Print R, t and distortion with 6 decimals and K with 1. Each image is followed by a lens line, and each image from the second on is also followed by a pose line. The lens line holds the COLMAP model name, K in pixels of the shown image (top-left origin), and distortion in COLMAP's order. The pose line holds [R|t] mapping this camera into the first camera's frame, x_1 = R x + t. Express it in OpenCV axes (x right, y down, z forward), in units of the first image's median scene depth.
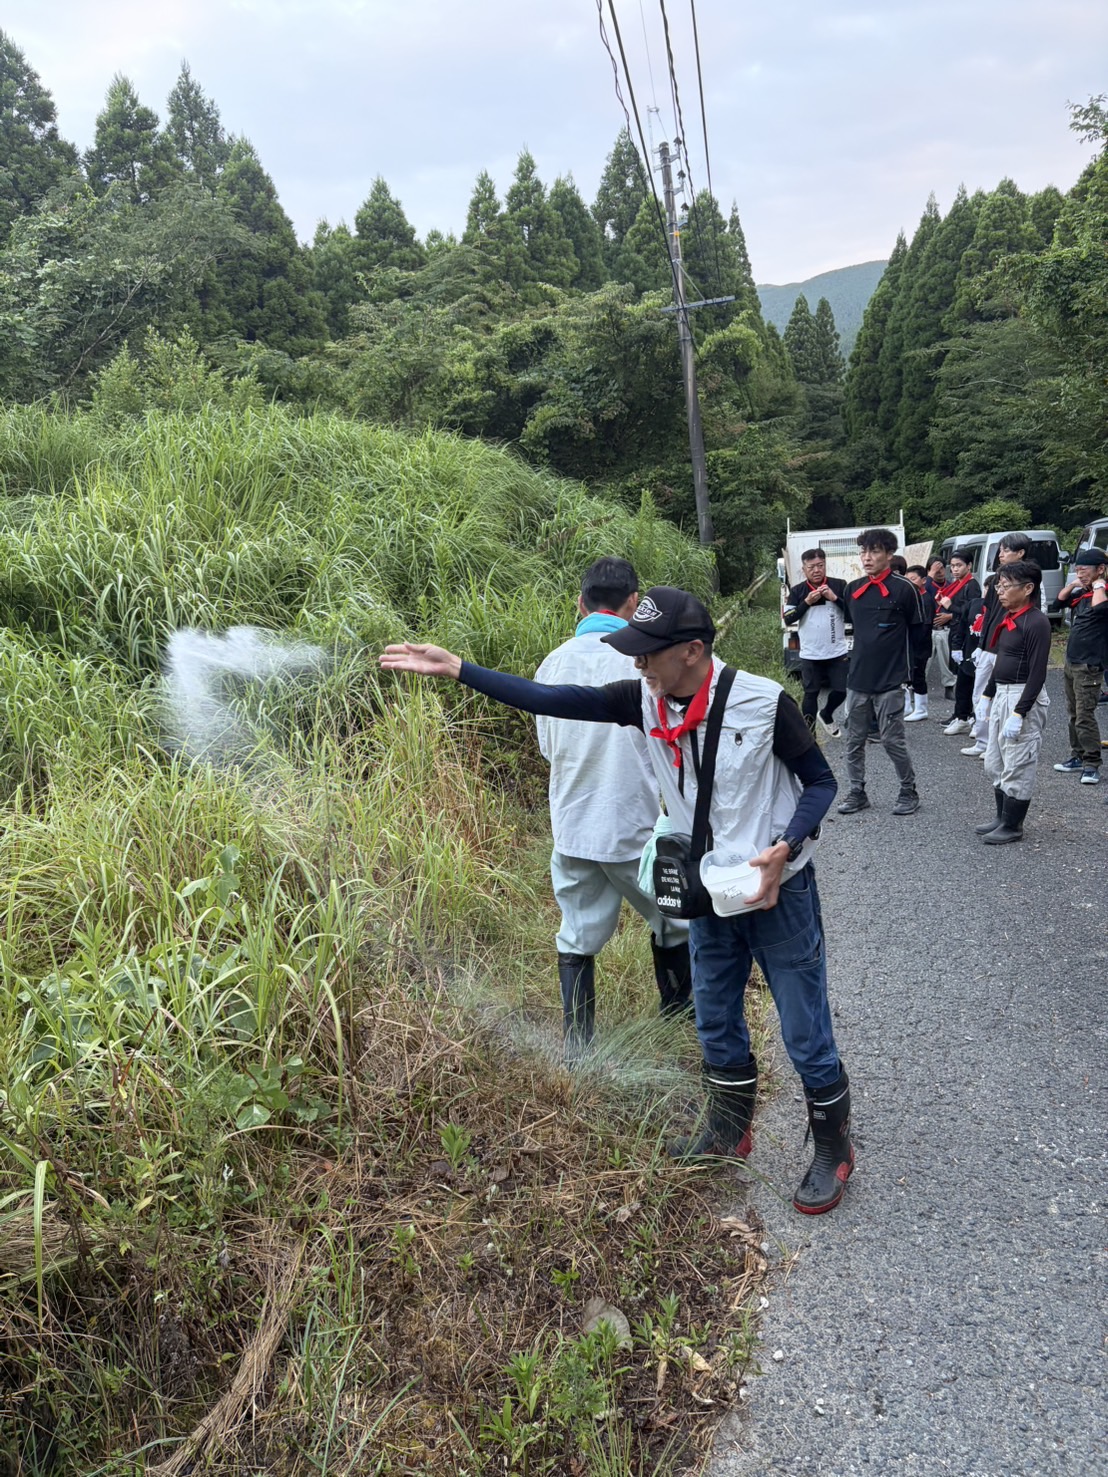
lens RADIAL K [[1115.8, 0, 541.7], [0, 1115.8, 737.5], [0, 0, 1]] dist [0.052988, -0.063086]
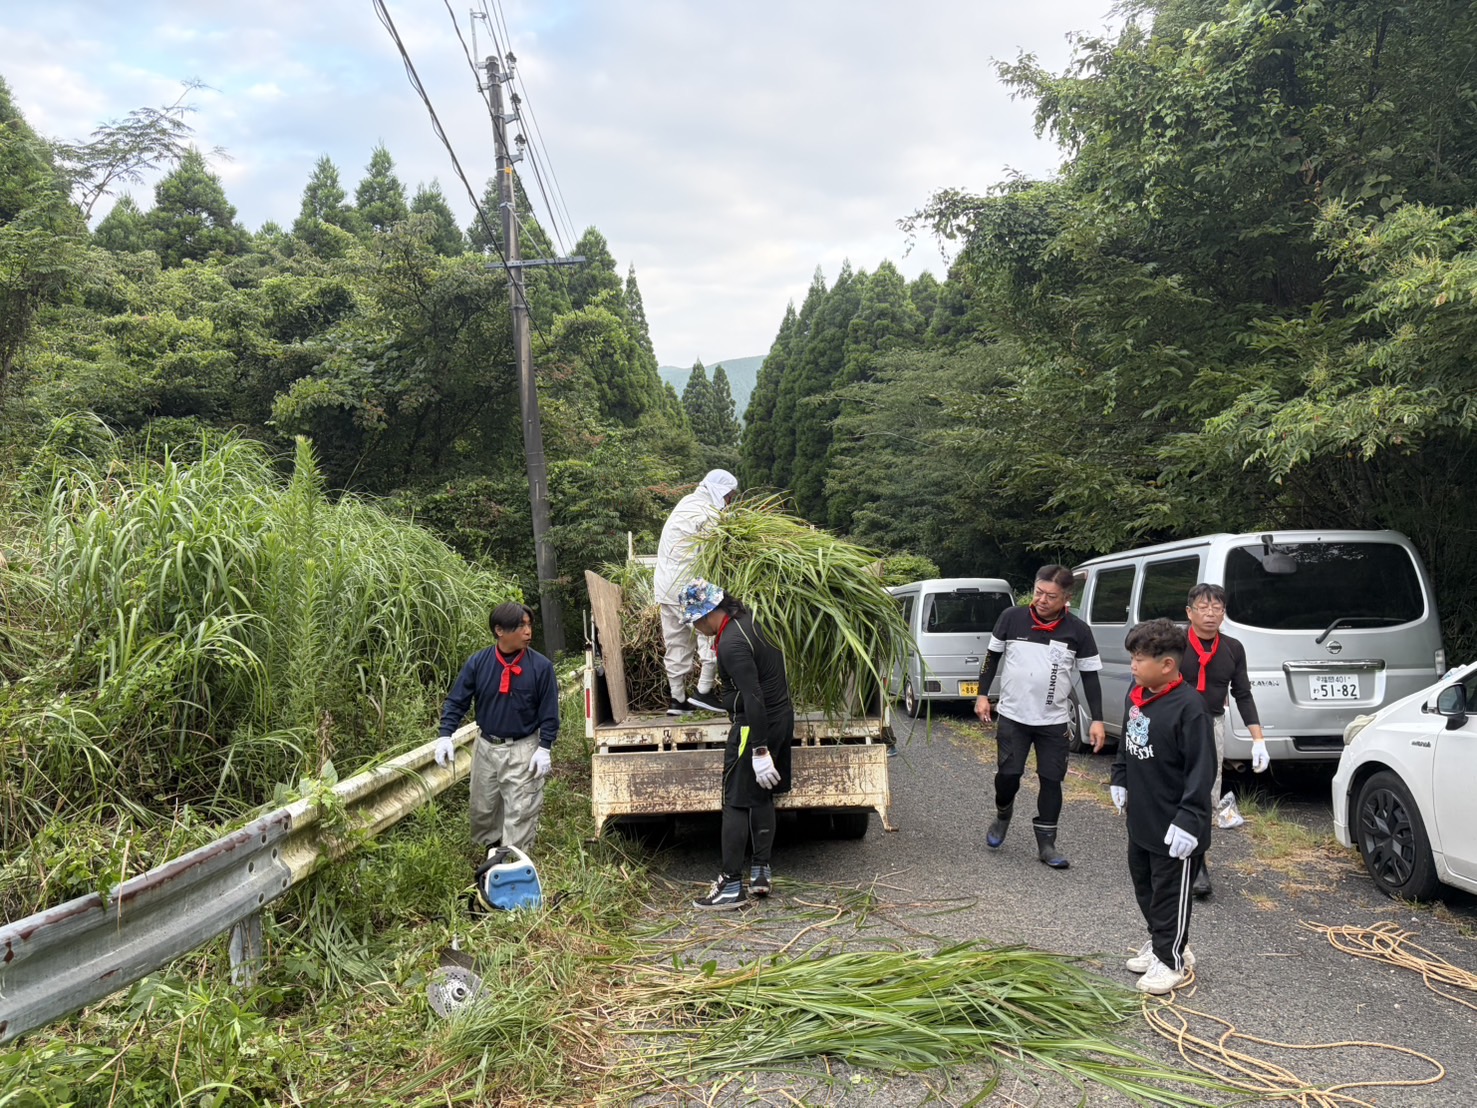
lens RADIAL K [[1115.8, 0, 735.8], [0, 1115.8, 563.1], [0, 0, 1]] dist [0.052988, -0.063086]
pose [[0.967894, 0.040828, 0.248019, 0.048485], [0.010232, 0.979502, -0.201173, -0.023322], [-0.251149, 0.197252, 0.947637, 0.163723]]
